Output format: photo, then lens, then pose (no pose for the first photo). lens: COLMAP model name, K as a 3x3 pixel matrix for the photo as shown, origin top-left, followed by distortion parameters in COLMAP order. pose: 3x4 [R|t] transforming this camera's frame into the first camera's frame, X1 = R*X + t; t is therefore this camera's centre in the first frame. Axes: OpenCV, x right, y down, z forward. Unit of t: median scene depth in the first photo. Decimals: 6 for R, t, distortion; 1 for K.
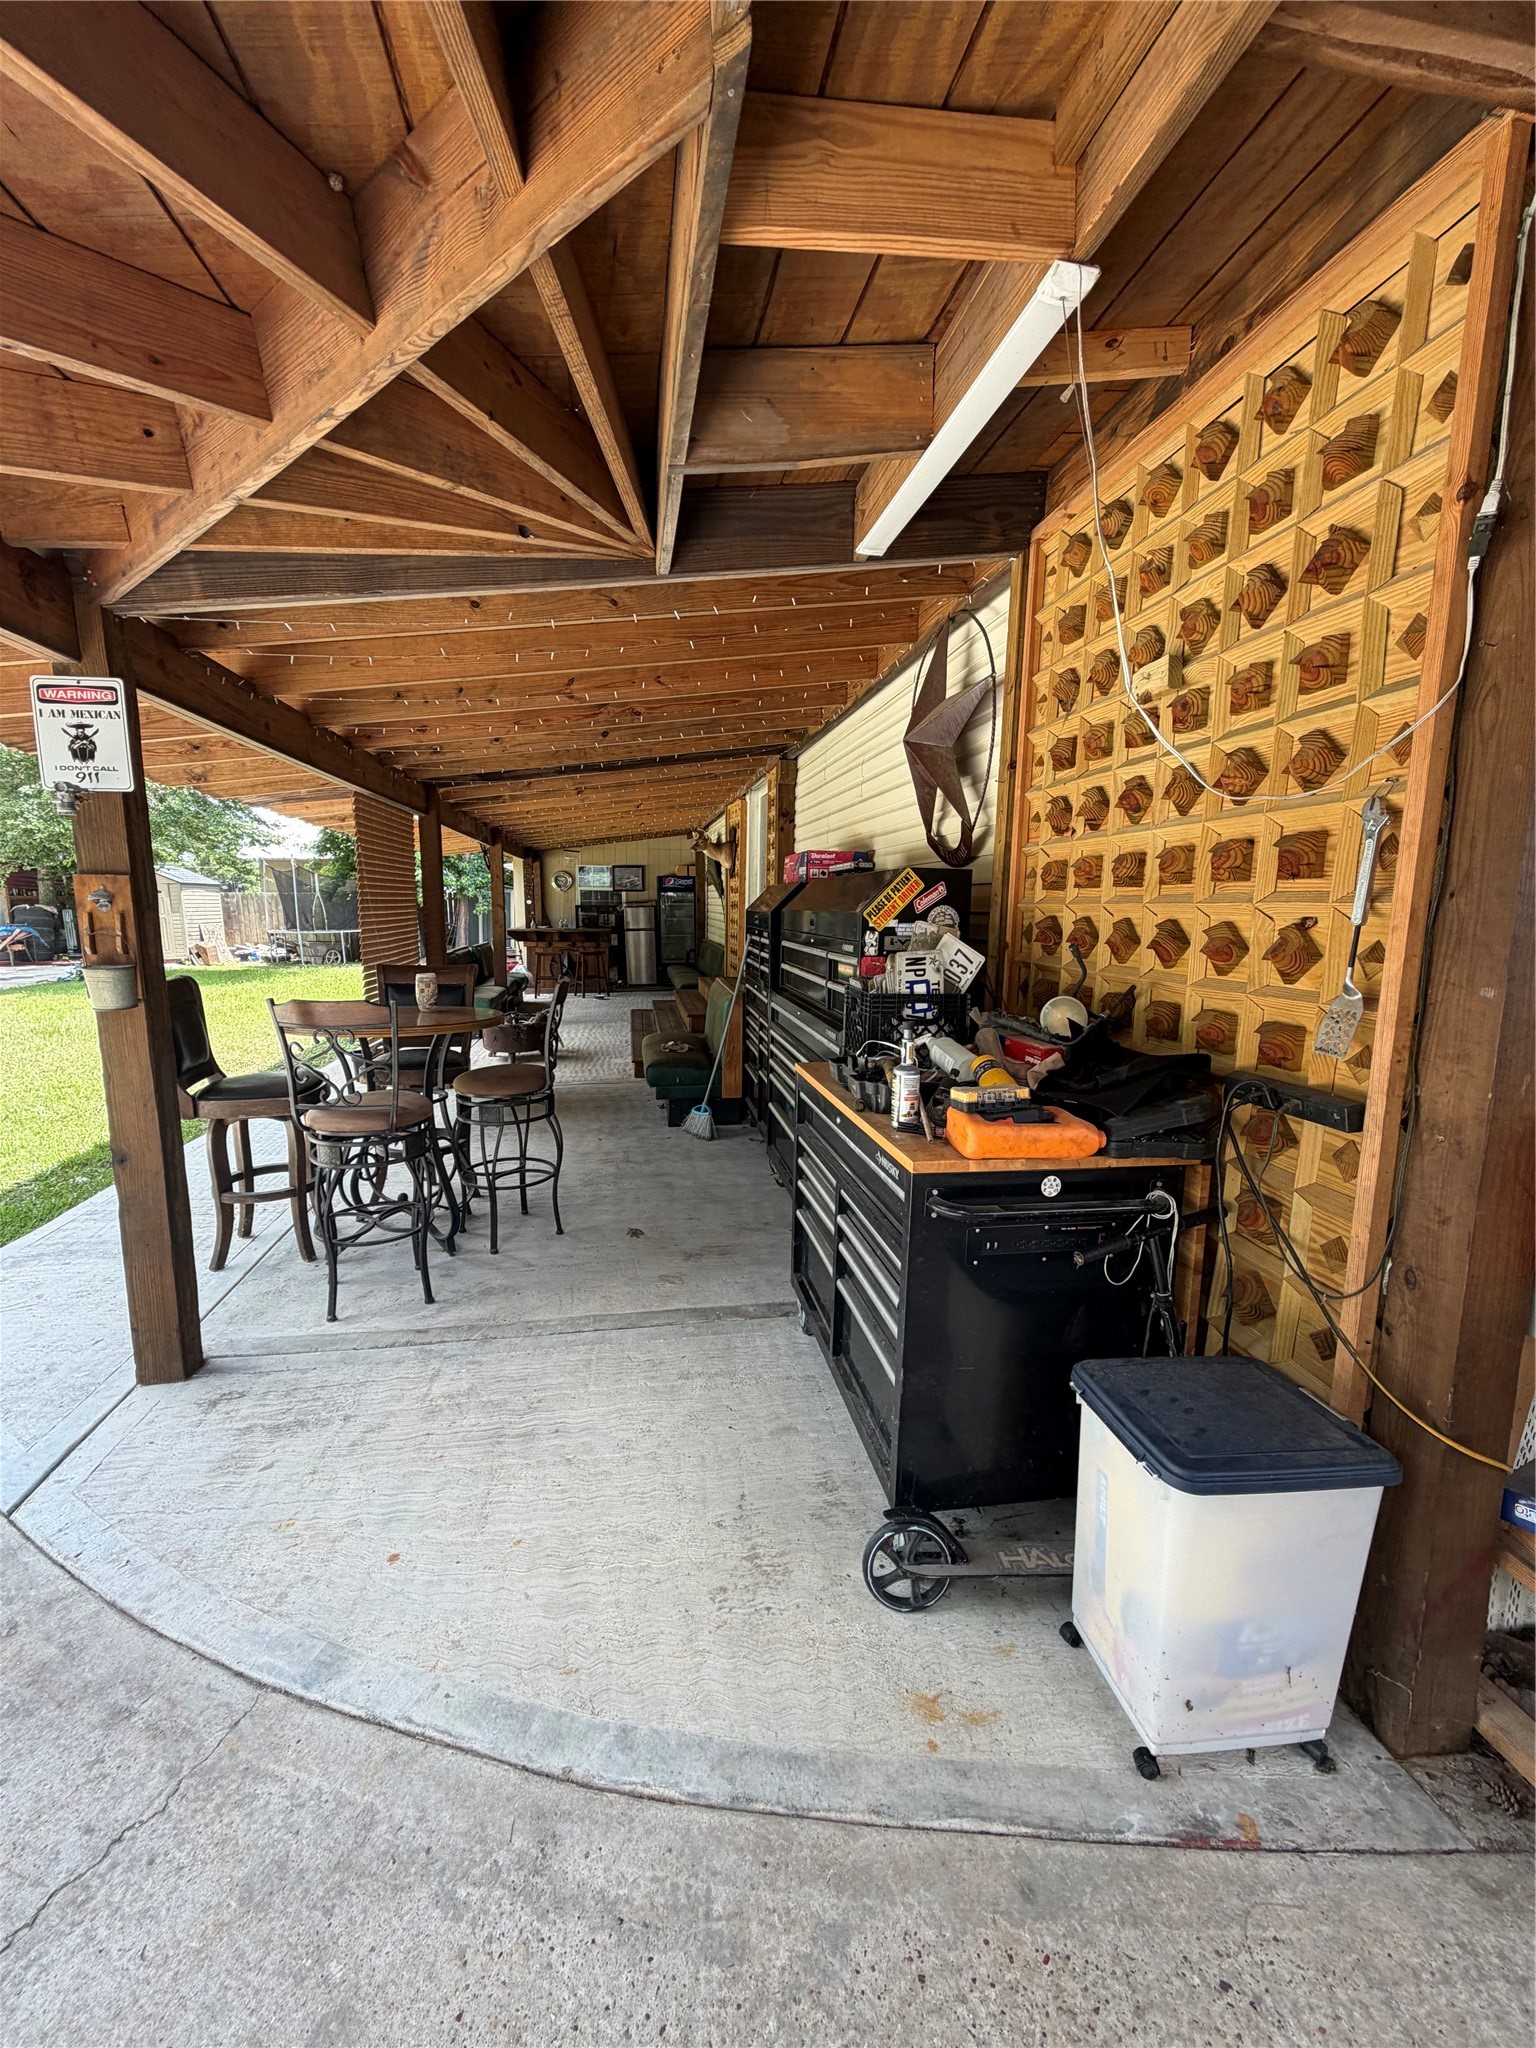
lens RADIAL K [[814.0, 0, 763.2], [0, 814.0, 1019.5], [0, 0, 1]] dist [-0.000156, -0.000396]
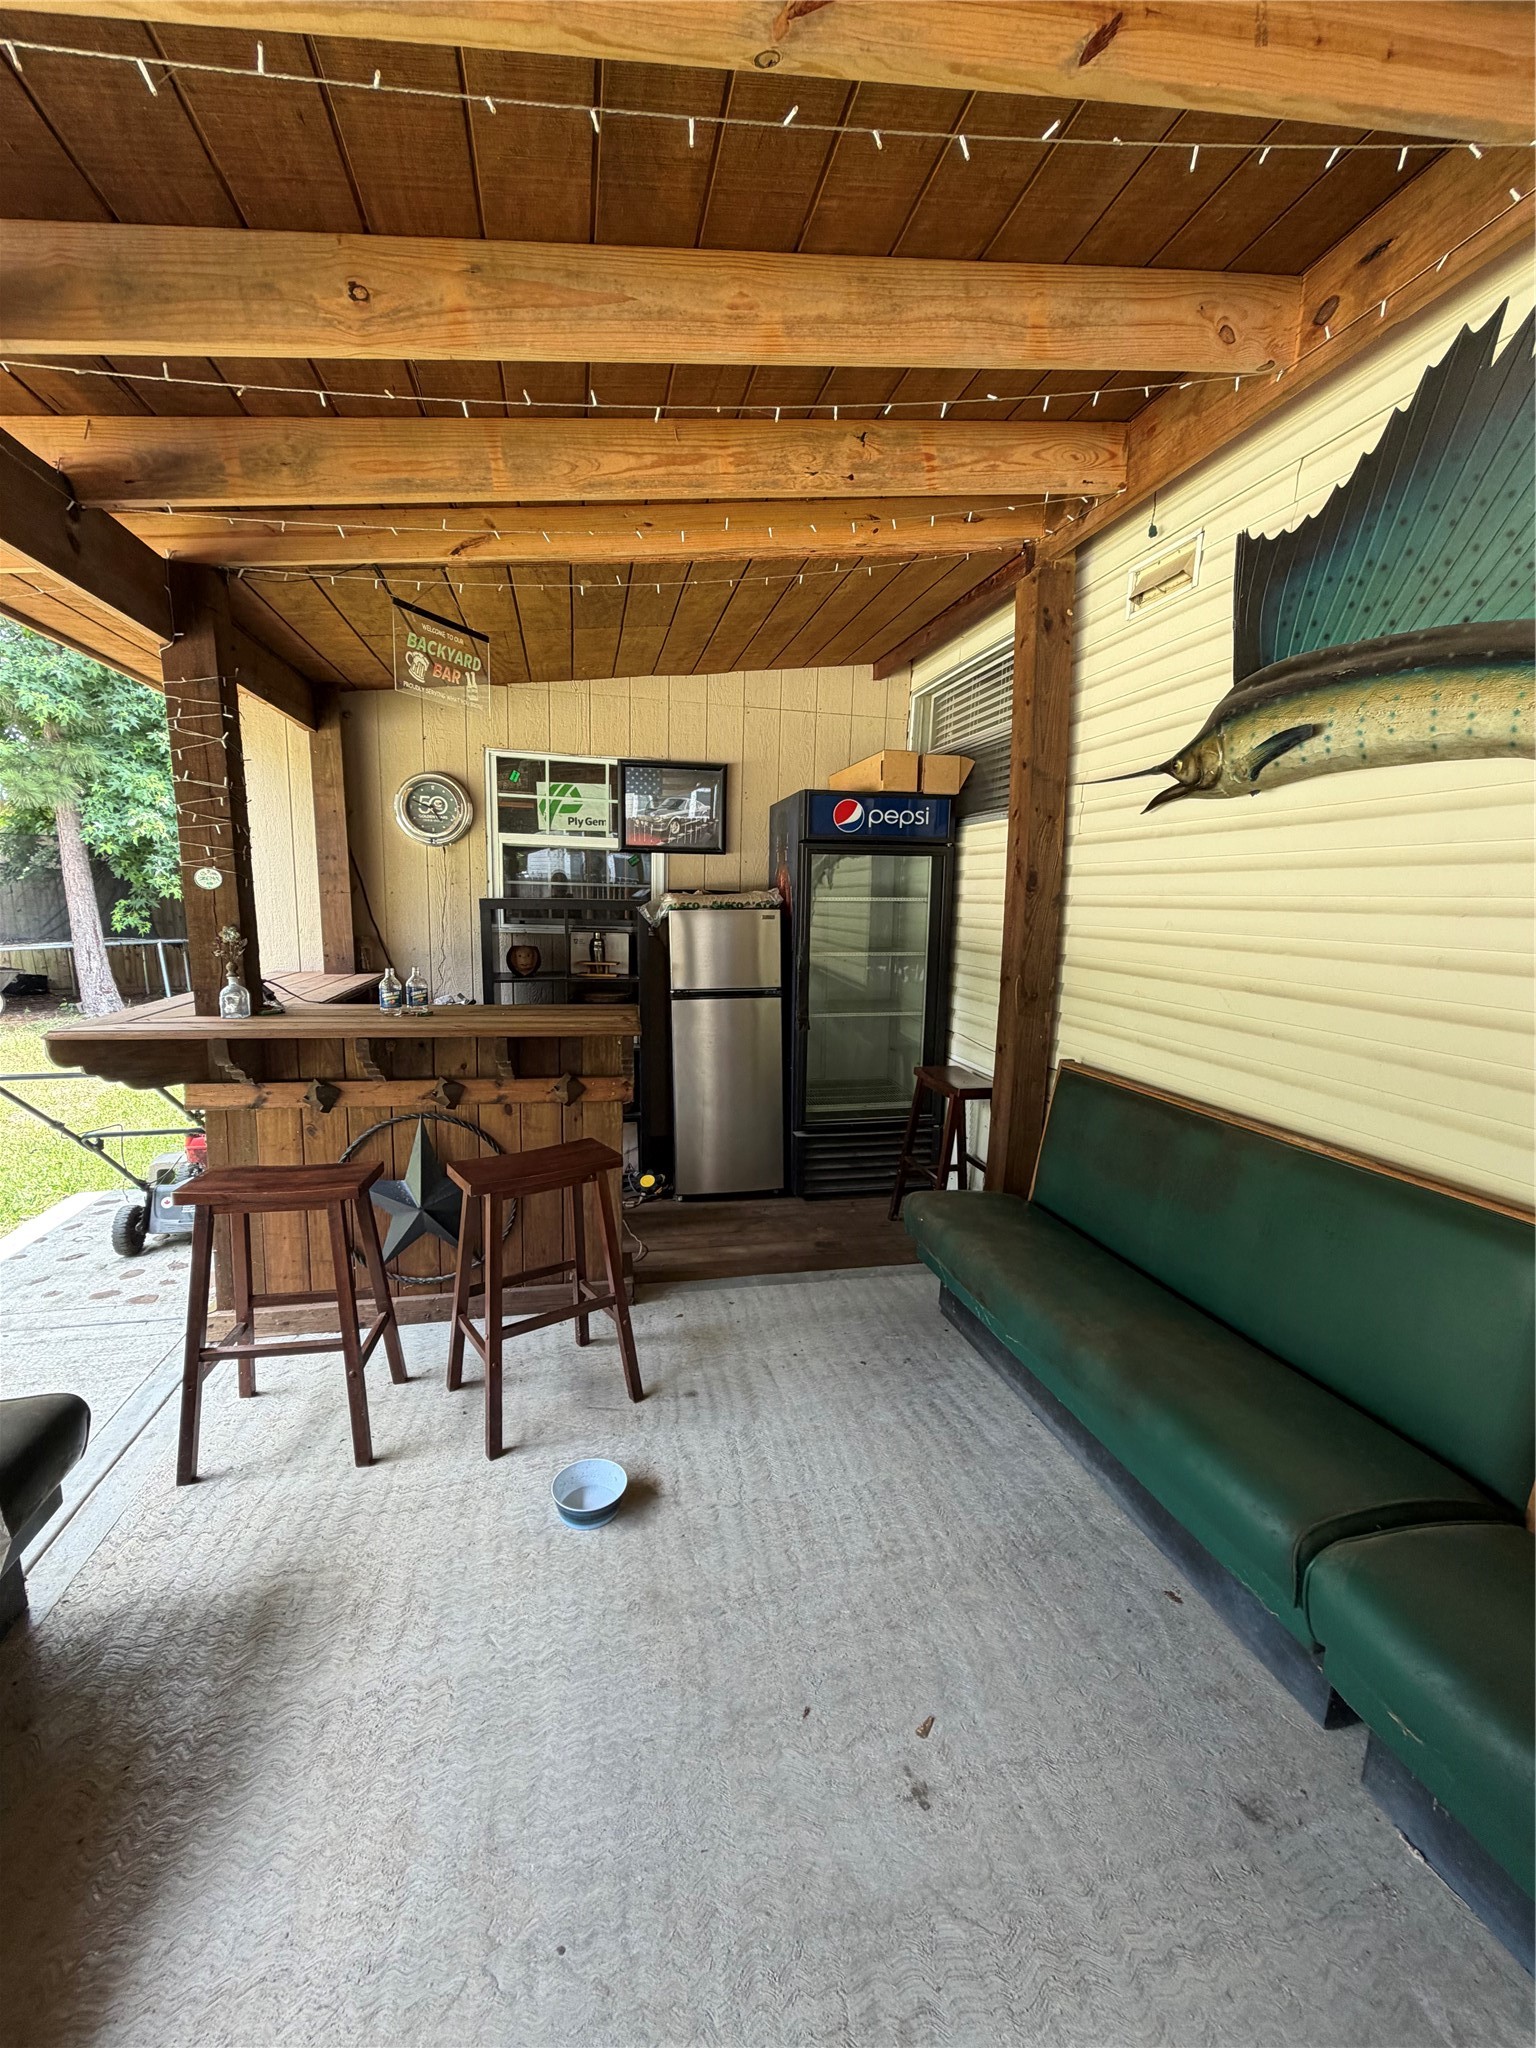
lens RADIAL K [[814.0, 0, 763.1], [0, 814.0, 1021.5], [0, 0, 1]] dist [-0.000156, -0.000396]
pose [[0.998143, 0.004547, 0.060751, -0.156237], [-0.005080, 0.999950, 0.008622, -0.103871], [-0.060708, -0.008914, 0.998116, 0.733715]]
